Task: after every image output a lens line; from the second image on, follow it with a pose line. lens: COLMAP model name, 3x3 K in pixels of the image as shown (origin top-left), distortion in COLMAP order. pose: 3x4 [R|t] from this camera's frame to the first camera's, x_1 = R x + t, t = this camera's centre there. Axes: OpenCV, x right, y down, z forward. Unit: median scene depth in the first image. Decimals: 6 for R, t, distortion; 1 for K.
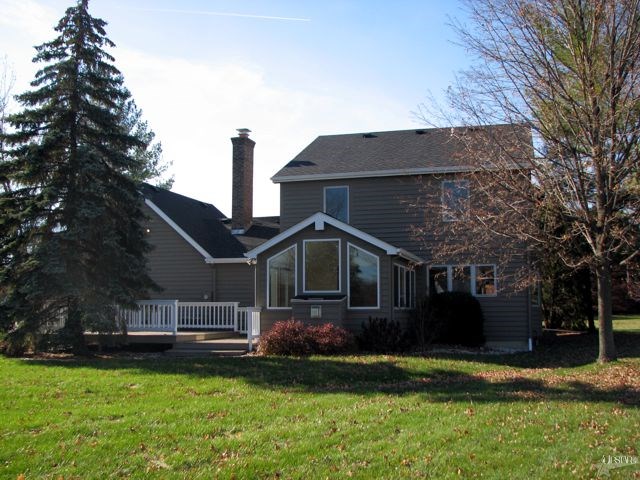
lens RADIAL K [[697.7, 0, 320.0], [0, 697.7, 239.5], [0, 0, 1]] dist [-0.118429, 0.000000]
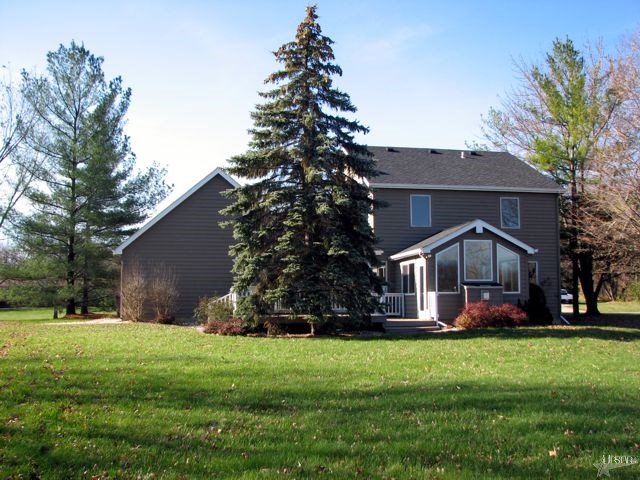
lens RADIAL K [[697.7, 0, 319.8], [0, 697.7, 240.6], [0, 0, 1]] dist [-0.118429, 0.000000]
pose [[0.887256, 0.035323, 0.459923, -0.864195], [-0.043535, 0.999026, 0.007259, 0.003972], [-0.459219, -0.026463, 0.887929, -0.016635]]
